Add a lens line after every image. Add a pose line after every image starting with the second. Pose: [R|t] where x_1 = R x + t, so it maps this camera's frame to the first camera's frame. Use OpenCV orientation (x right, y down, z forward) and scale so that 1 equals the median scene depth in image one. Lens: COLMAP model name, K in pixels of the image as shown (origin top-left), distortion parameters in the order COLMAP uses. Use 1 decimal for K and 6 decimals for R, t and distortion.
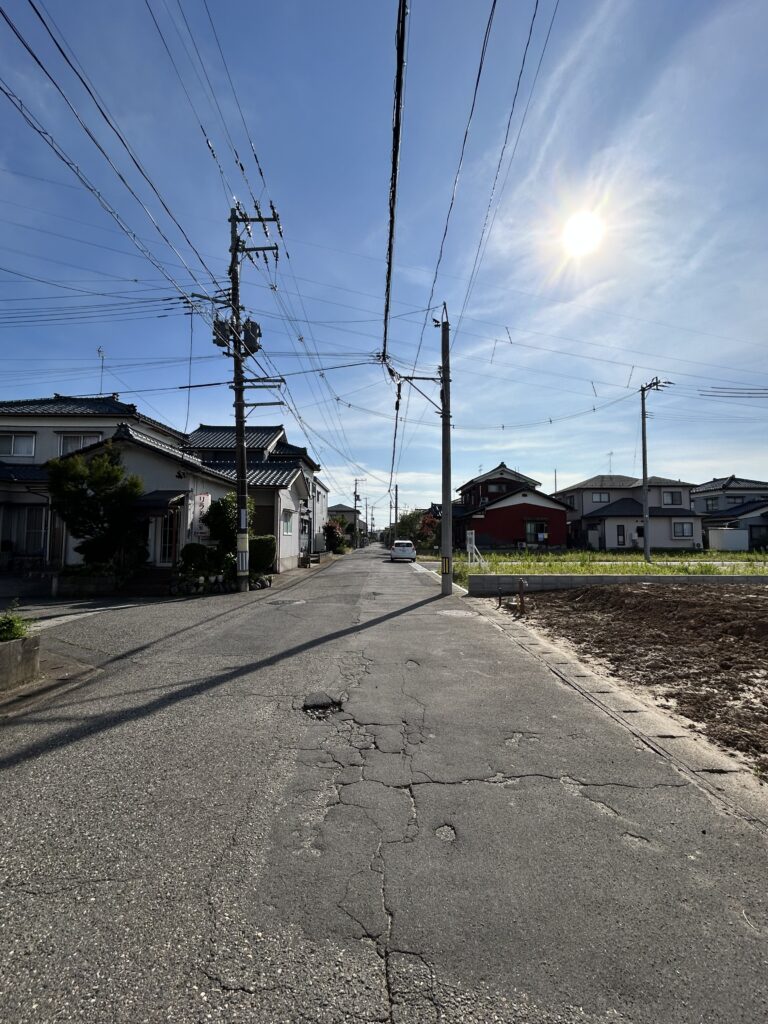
lens RADIAL K [[451.2, 0, 384.0], [0, 451.2, 512.0], [0, 0, 1]] dist [-0.001260, -0.000148]
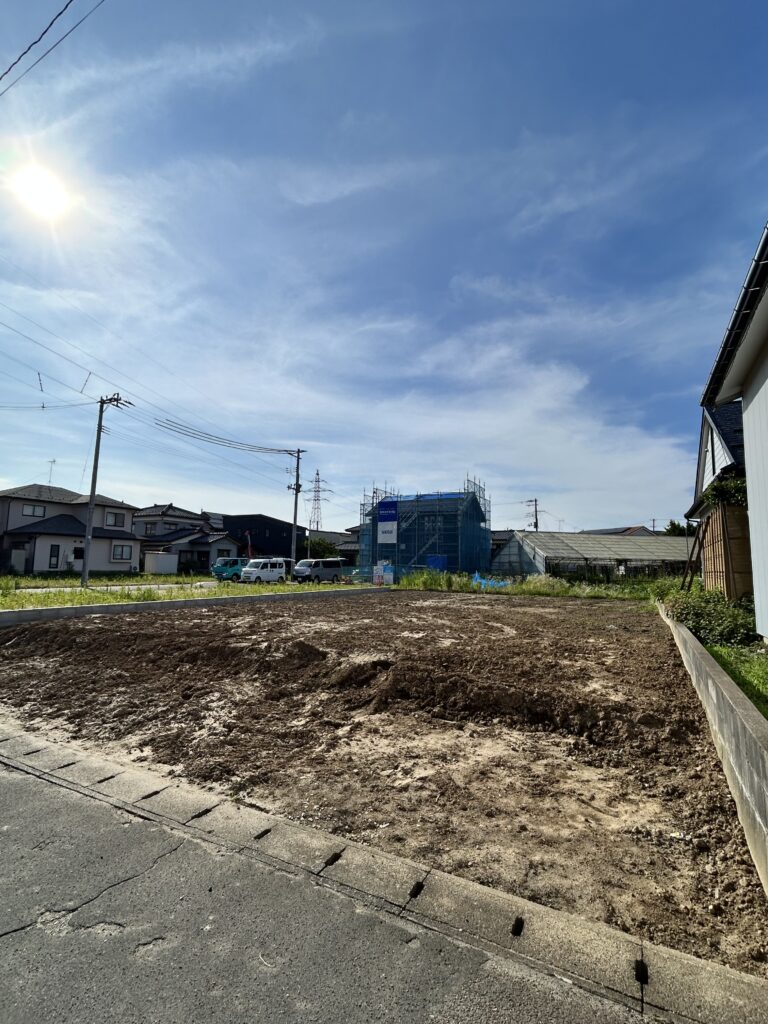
lens RADIAL K [[479.0, 0, 384.0], [0, 479.0, 512.0], [0, 0, 1]] dist [0.001525, 0.001628]
pose [[0.459736, 0.110810, 0.881115, -0.053077], [-0.075407, 0.993472, -0.085595, -0.019321], [-0.884849, -0.027091, 0.465090, 0.081618]]
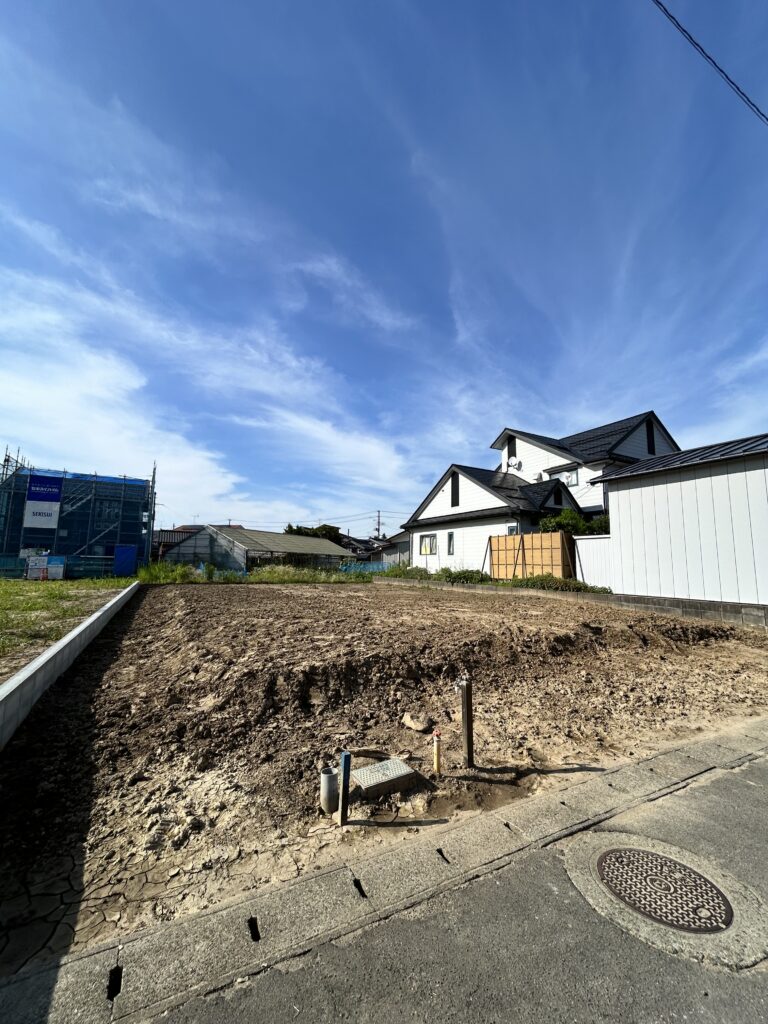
lens RADIAL K [[427.6, 0, 366.8], [0, 427.6, 531.5], [0, 0, 1]] dist [0.000361, 0.000219]
pose [[-0.472391, 0.060313, 0.879323, -0.073644], [-0.073249, 0.991518, -0.107359, 0.116796], [-0.878340, -0.115125, -0.463967, 1.995838]]
